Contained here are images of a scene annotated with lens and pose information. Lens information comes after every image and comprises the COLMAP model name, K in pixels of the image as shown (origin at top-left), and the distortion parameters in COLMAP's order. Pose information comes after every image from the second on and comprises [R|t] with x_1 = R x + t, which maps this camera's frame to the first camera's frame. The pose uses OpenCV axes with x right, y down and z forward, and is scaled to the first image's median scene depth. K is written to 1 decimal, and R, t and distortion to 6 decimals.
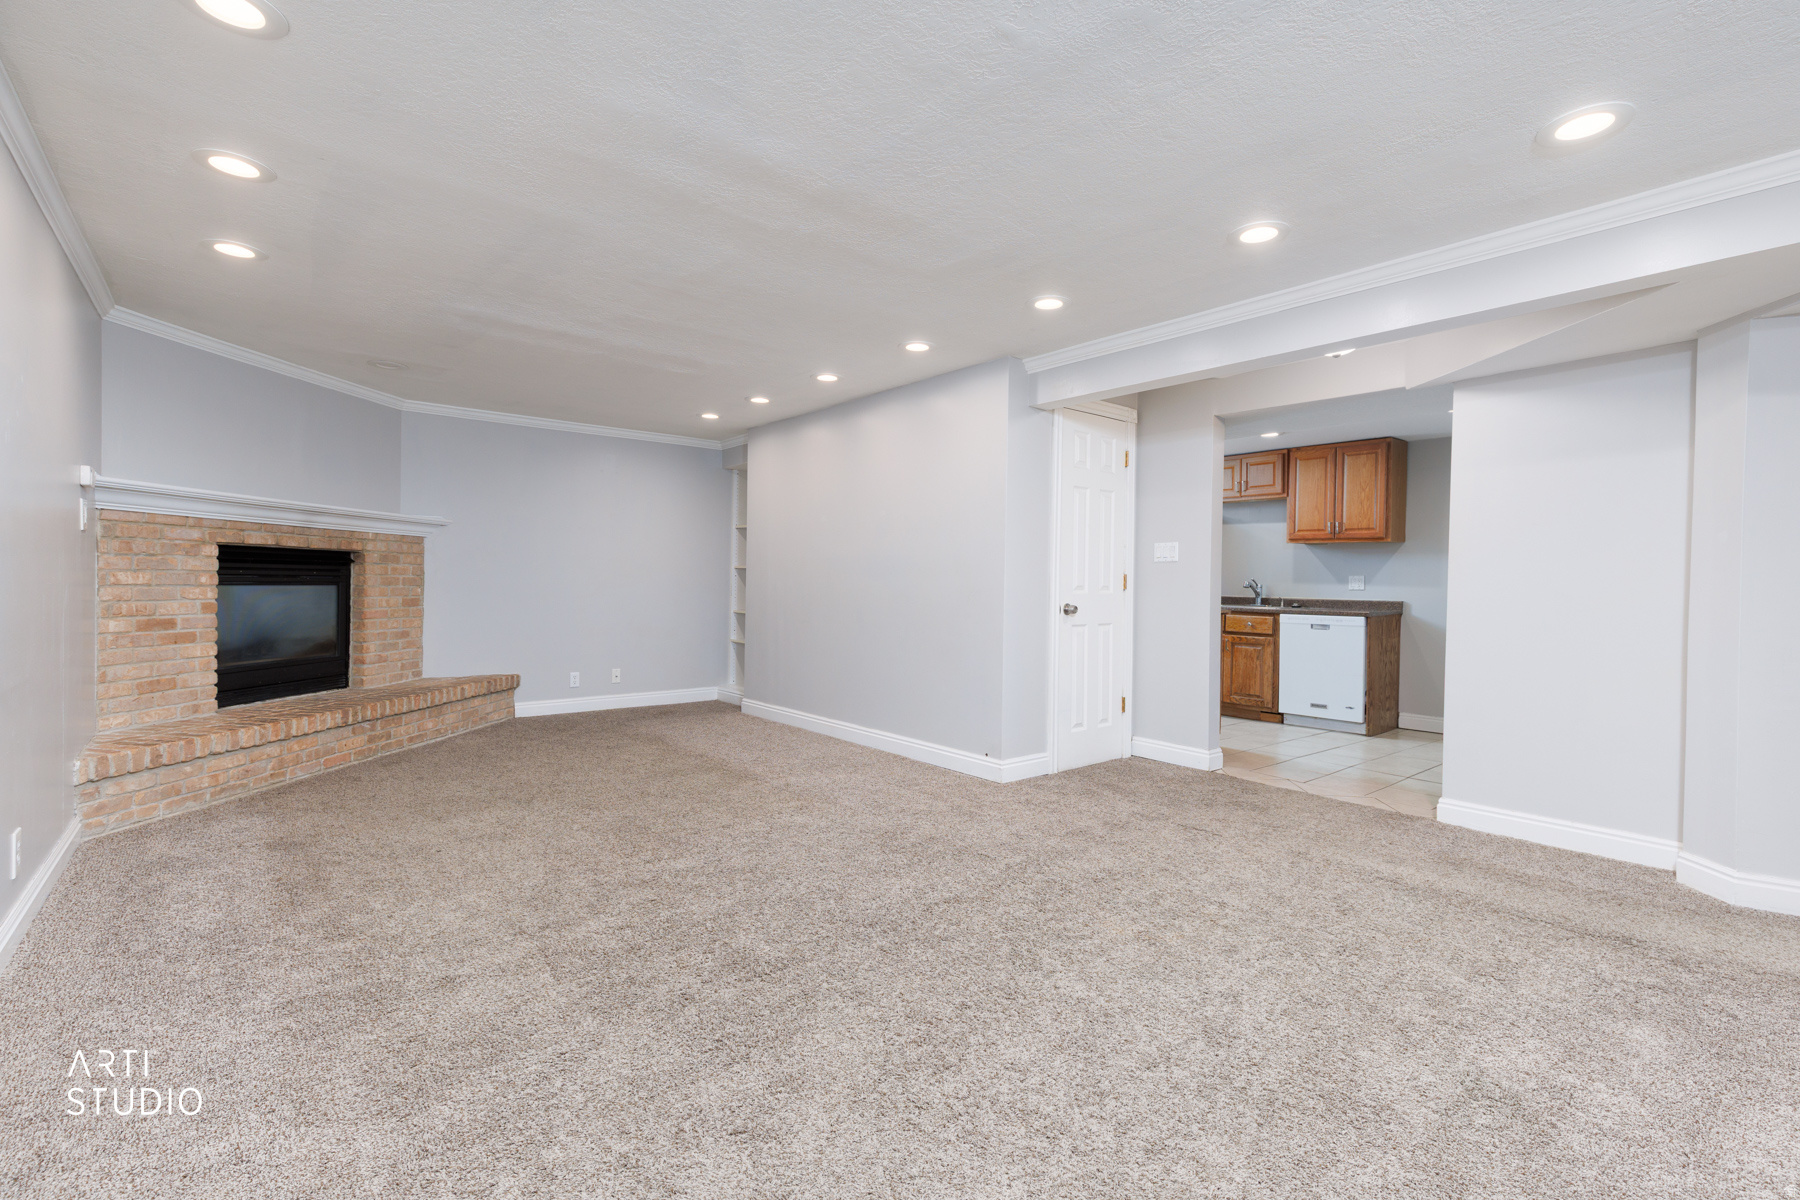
lens RADIAL K [[819.7, 0, 901.0], [0, 819.7, 599.9], [0, 0, 1]] dist [-0.003107, -0.000419]
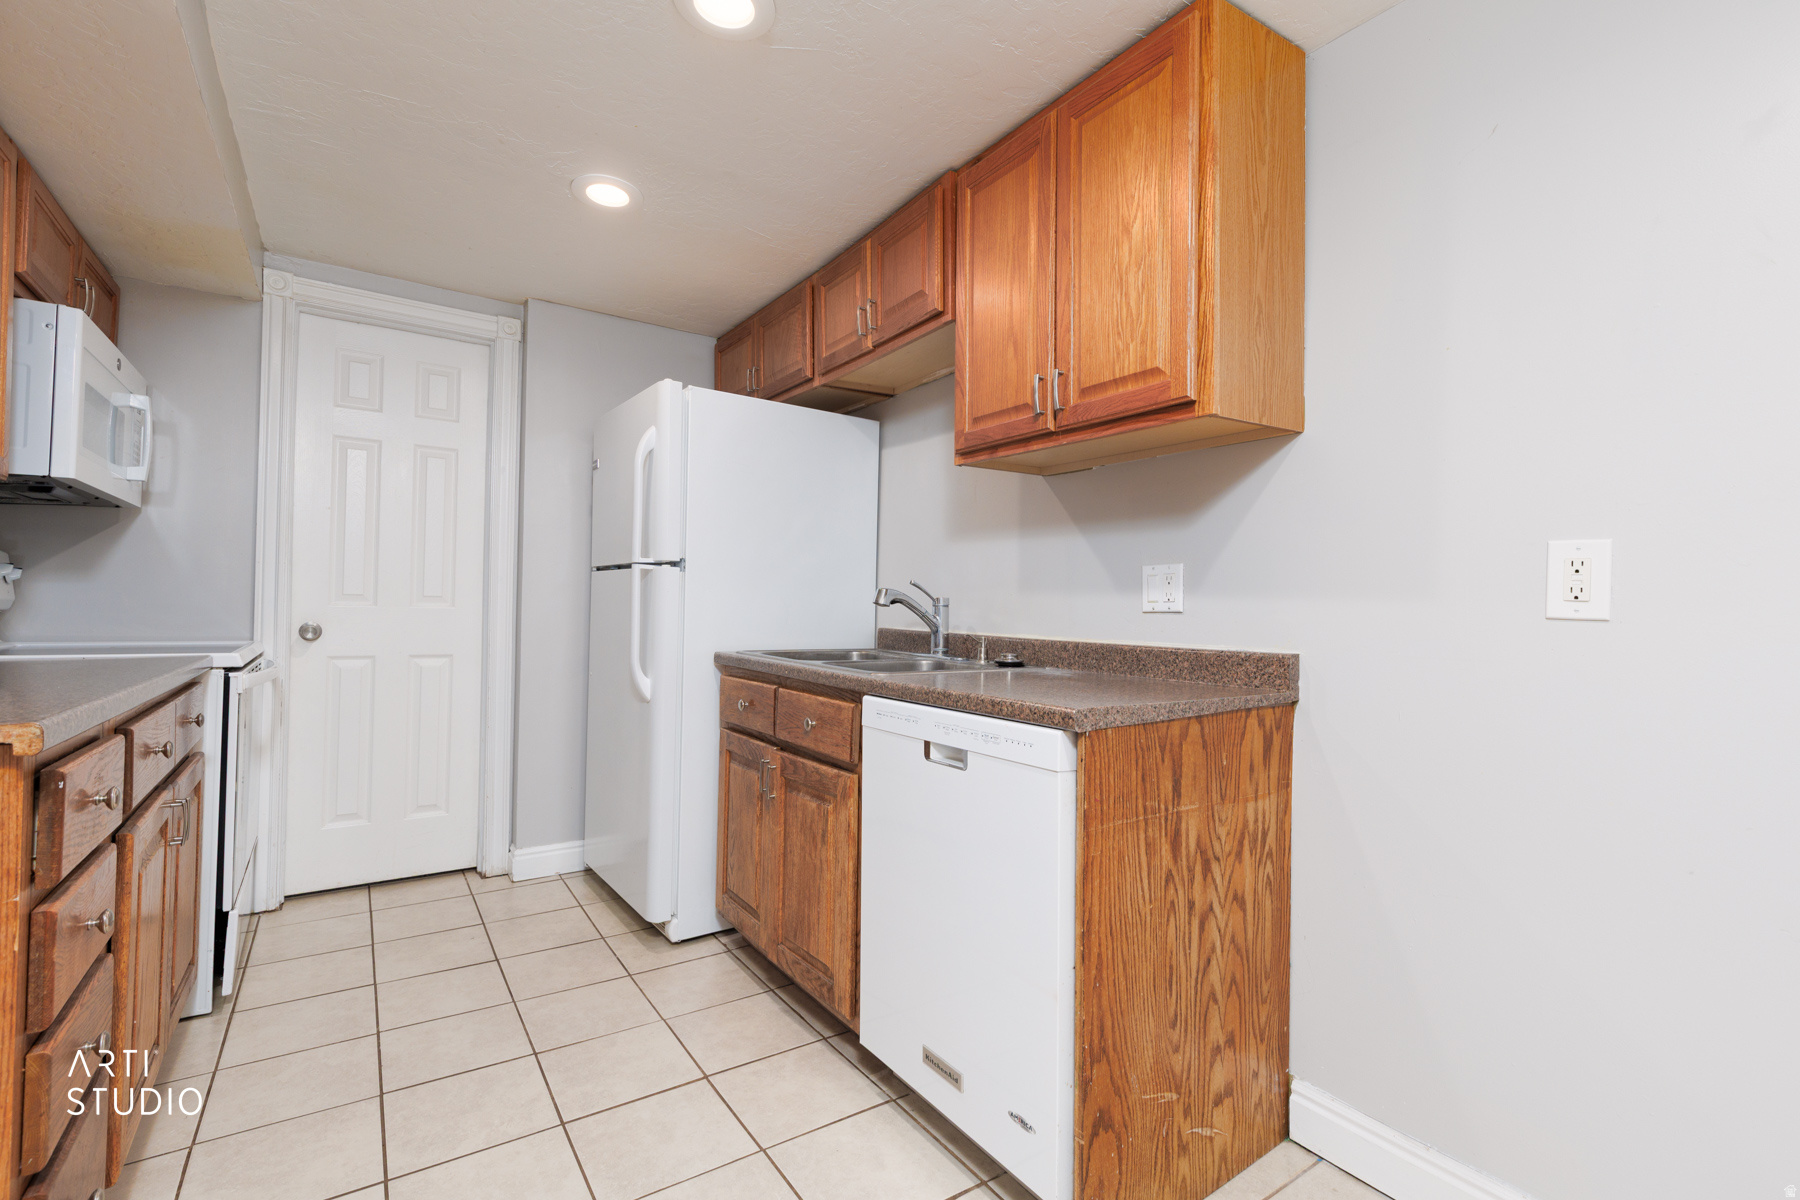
lens RADIAL K [[819.7, 0, 902.6], [0, 819.7, 597.4], [0, 0, 1]] dist [-0.003107, -0.000419]
pose [[0.996154, -0.004004, -0.087527, 0.497945], [0.001261, 0.999507, -0.031364, -0.008485], [0.087609, 0.031133, 0.995668, 0.708936]]
